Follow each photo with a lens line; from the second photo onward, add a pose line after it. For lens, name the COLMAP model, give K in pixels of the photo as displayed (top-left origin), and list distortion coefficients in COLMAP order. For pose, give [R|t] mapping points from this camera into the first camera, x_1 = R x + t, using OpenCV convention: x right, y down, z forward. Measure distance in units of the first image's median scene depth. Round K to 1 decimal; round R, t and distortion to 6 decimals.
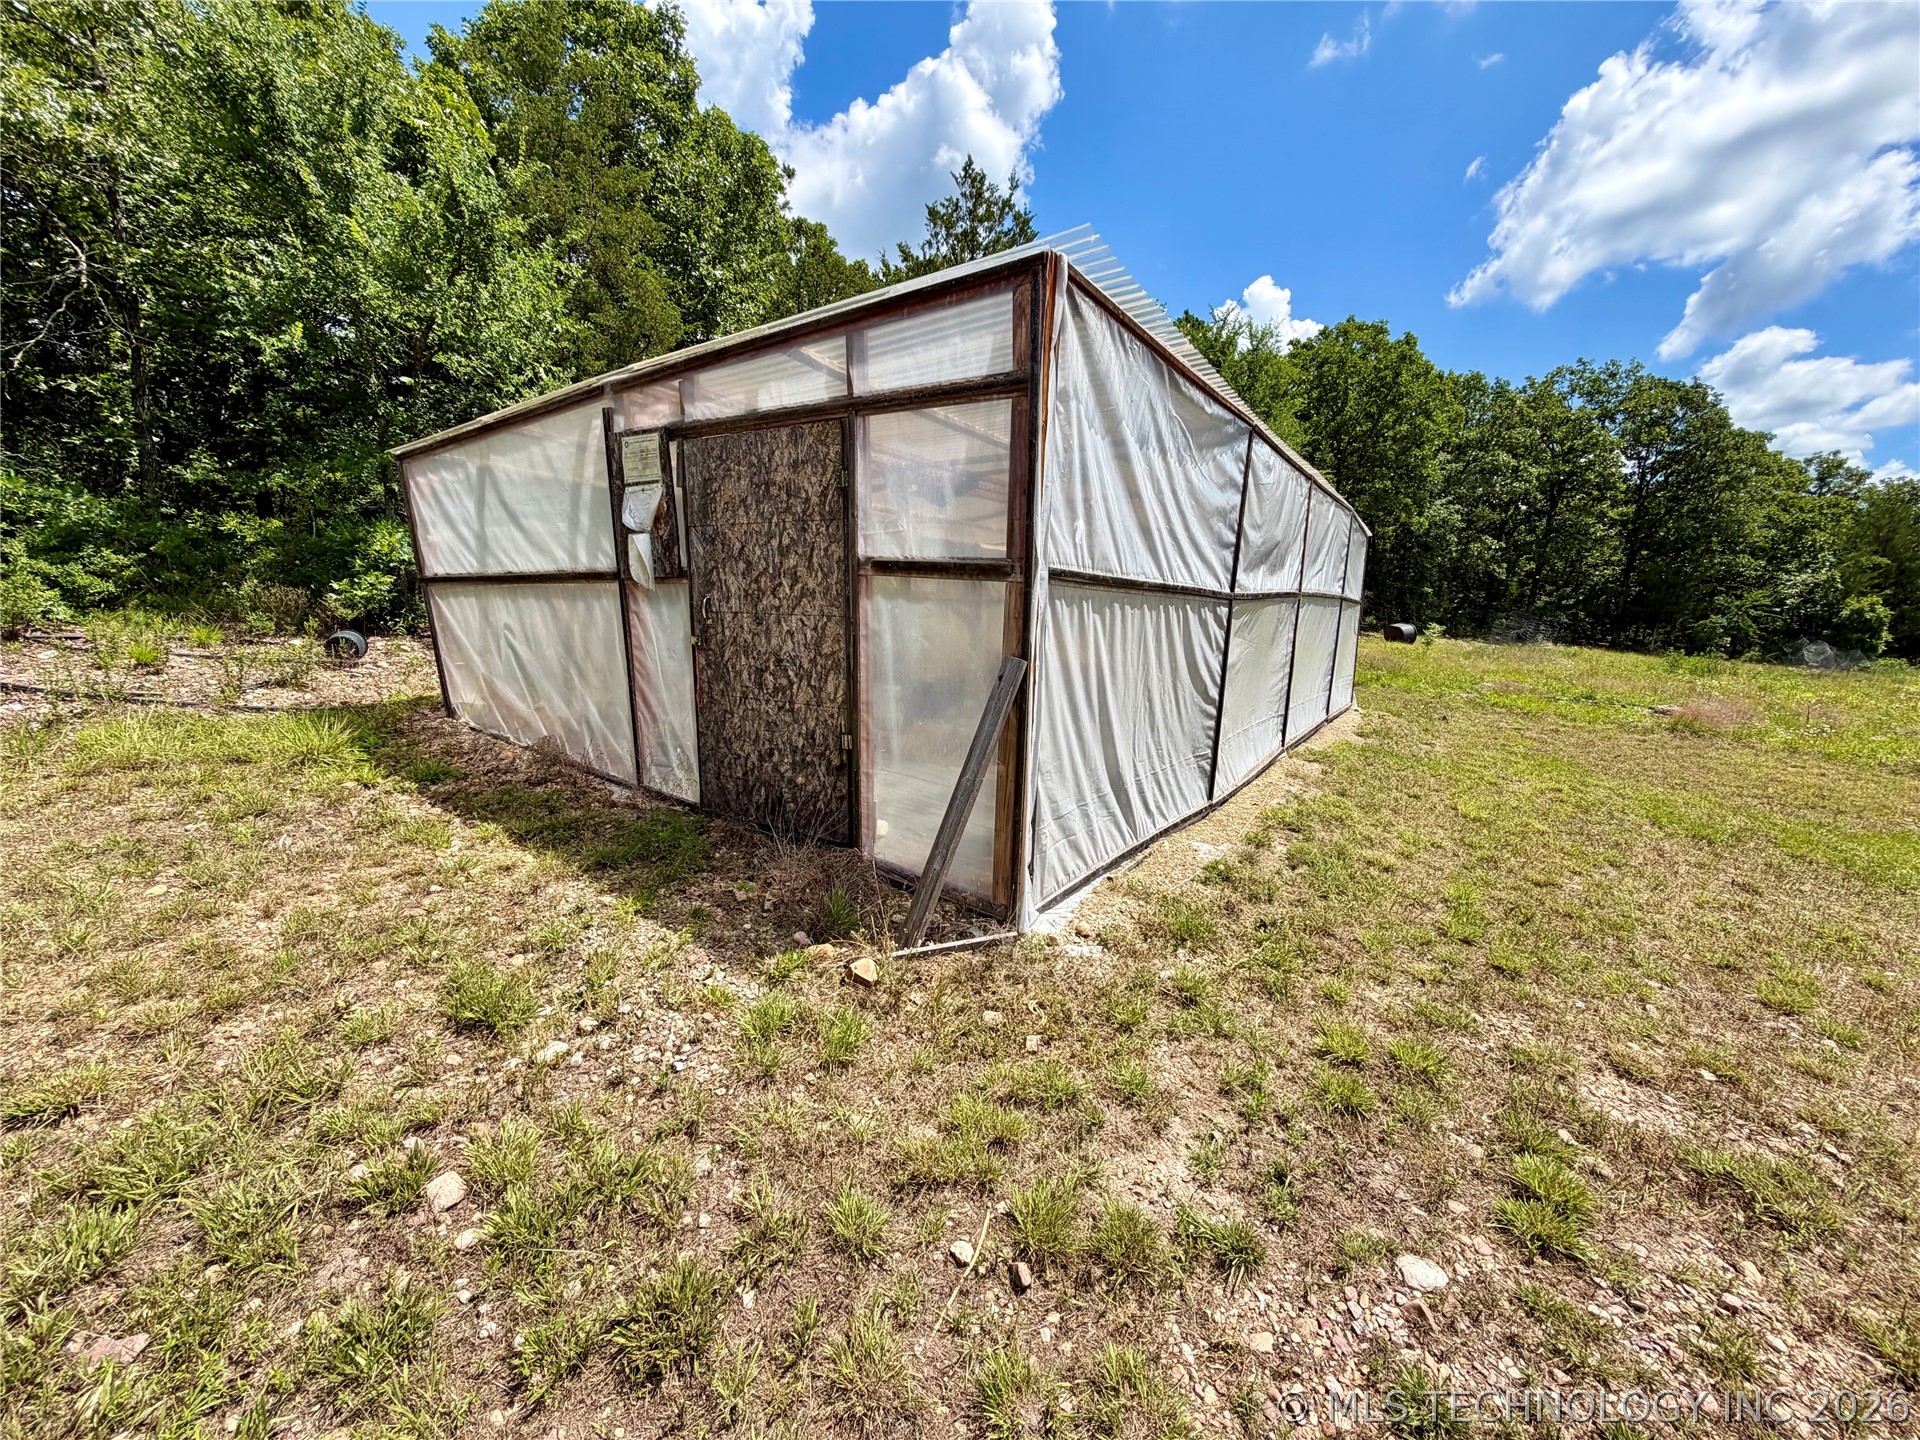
lens RADIAL K [[771.0, 0, 955.4], [0, 771.0, 716.7], [0, 0, 1]] dist [0.011003, 0.000031]
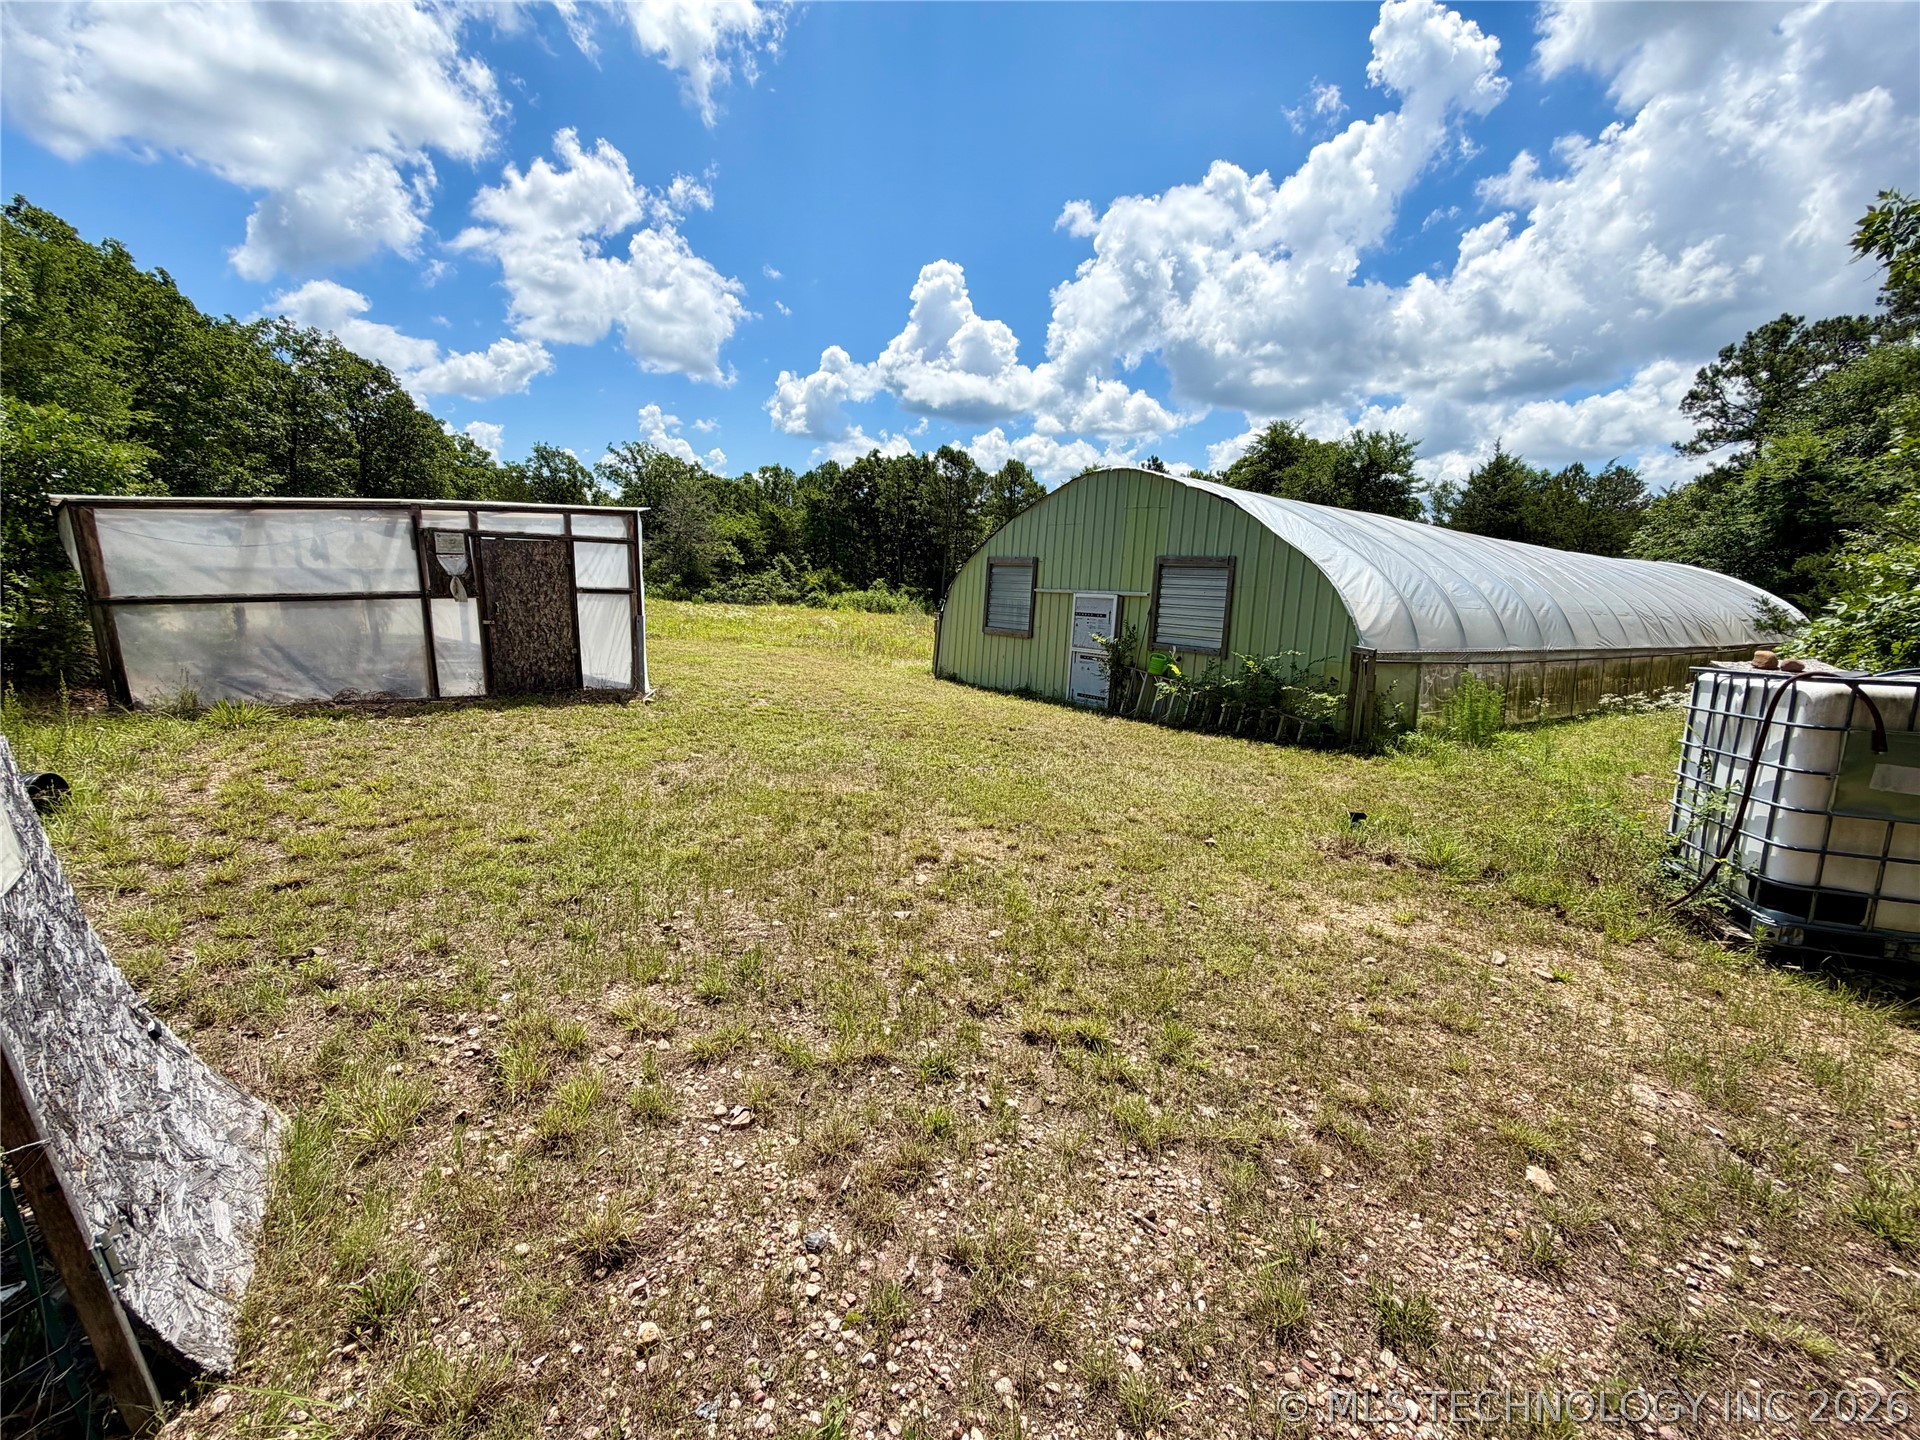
lens RADIAL K [[771.0, 0, 955.4], [0, 771.0, 716.7], [0, 0, 1]] dist [0.011003, 0.000031]
pose [[0.154476, -0.213274, 0.964703, -0.226338], [0.123176, 0.972962, 0.195376, -0.009644], [-0.980288, 0.088647, 0.176570, -0.072266]]
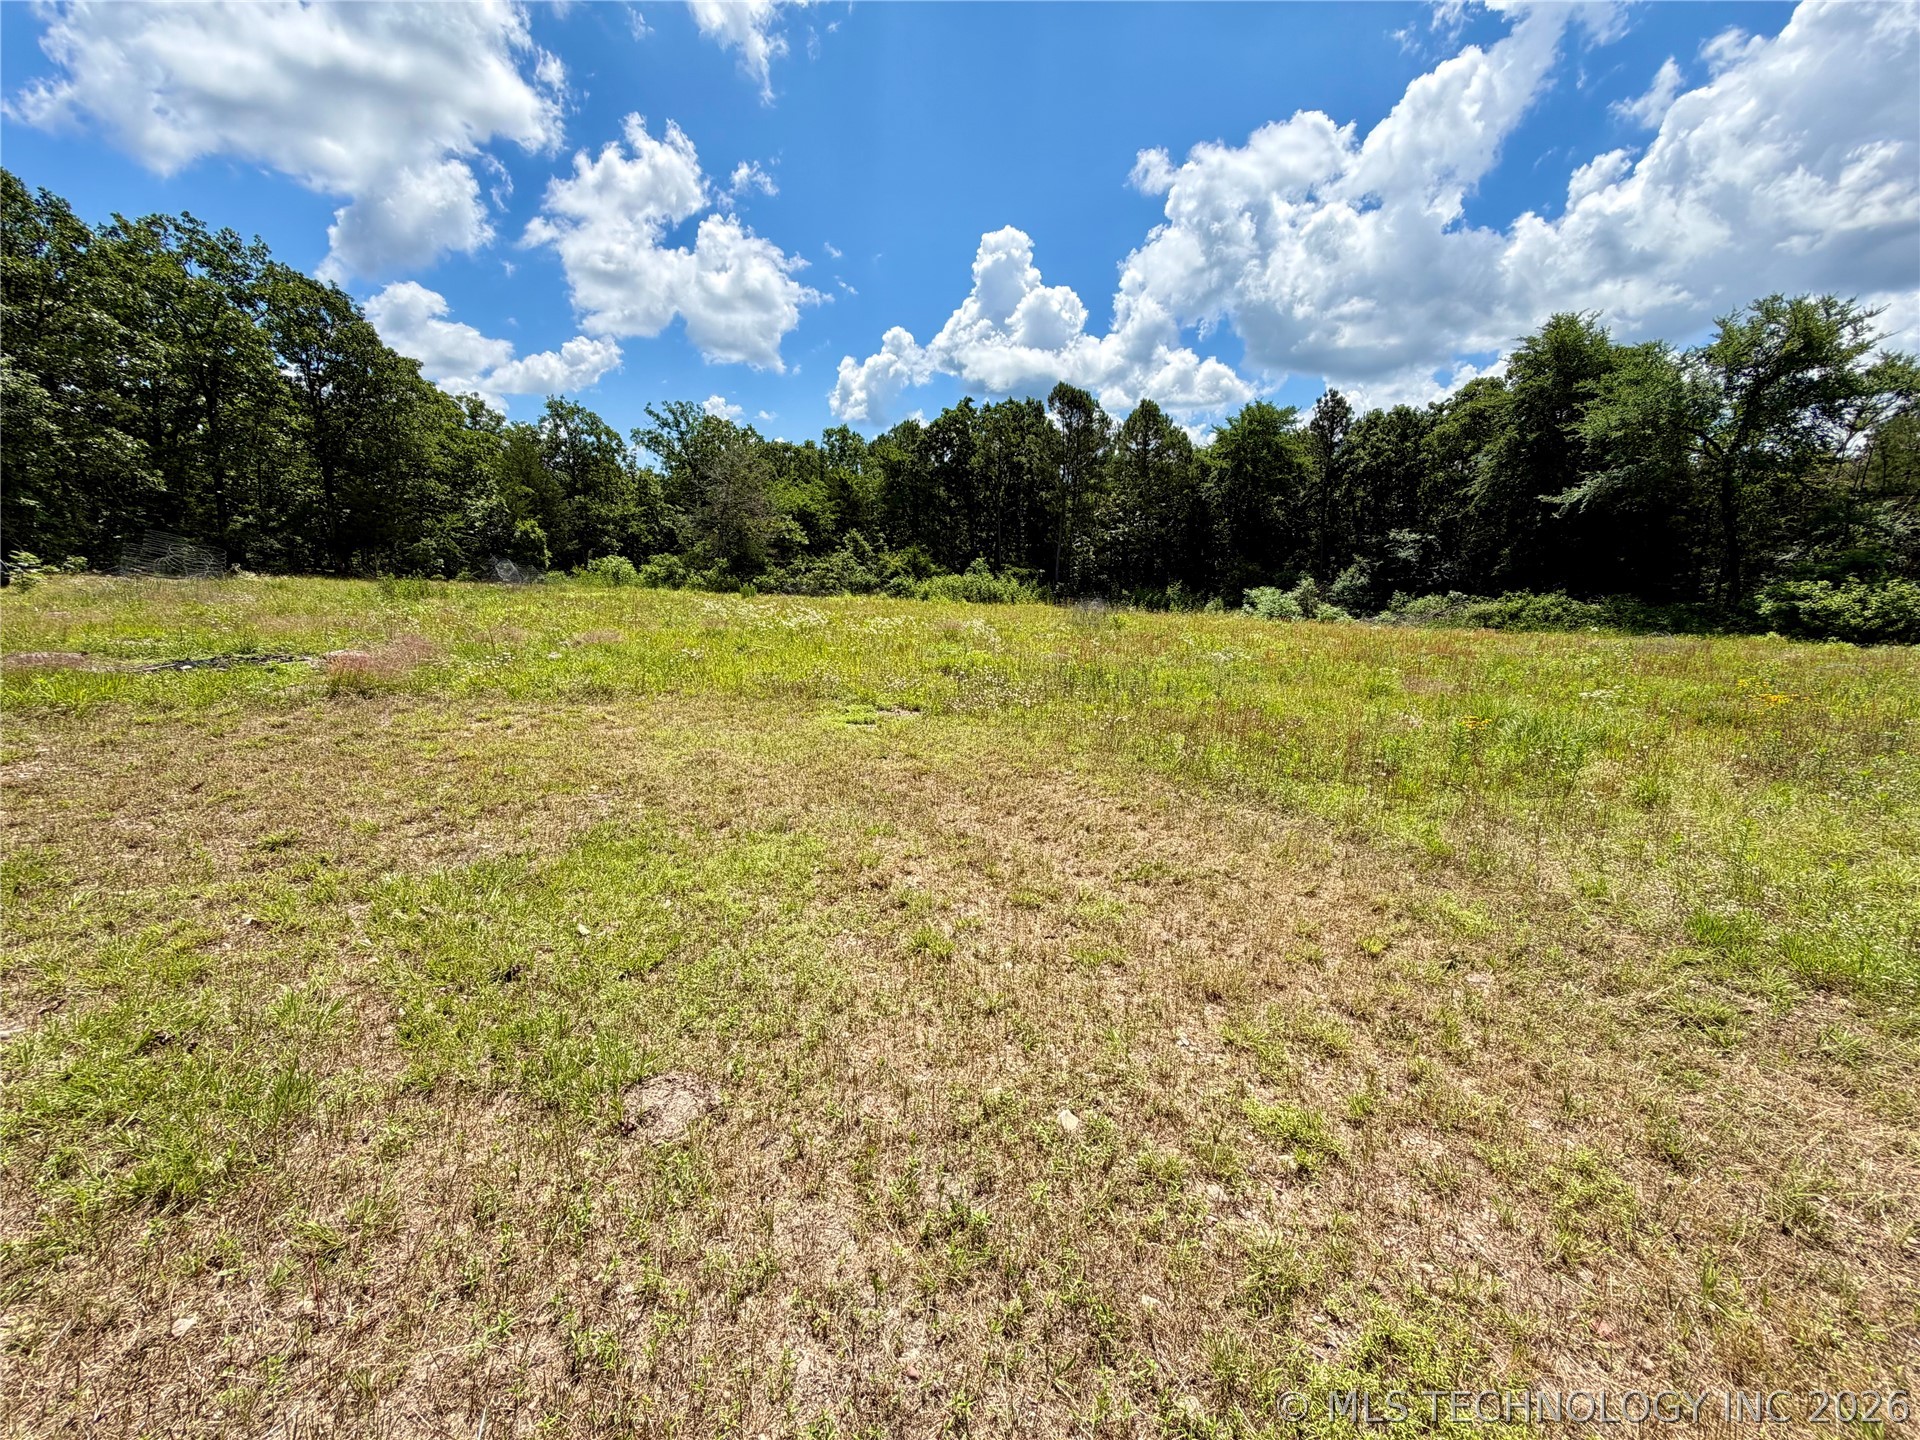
lens RADIAL K [[771.0, 0, 955.4], [0, 771.0, 716.7], [0, 0, 1]] dist [0.011003, 0.000031]
pose [[0.229391, -0.233703, 0.944861, 0.107821], [0.146068, 0.968019, 0.203968, -0.006999], [-0.962312, 0.091225, 0.256191, 0.079242]]
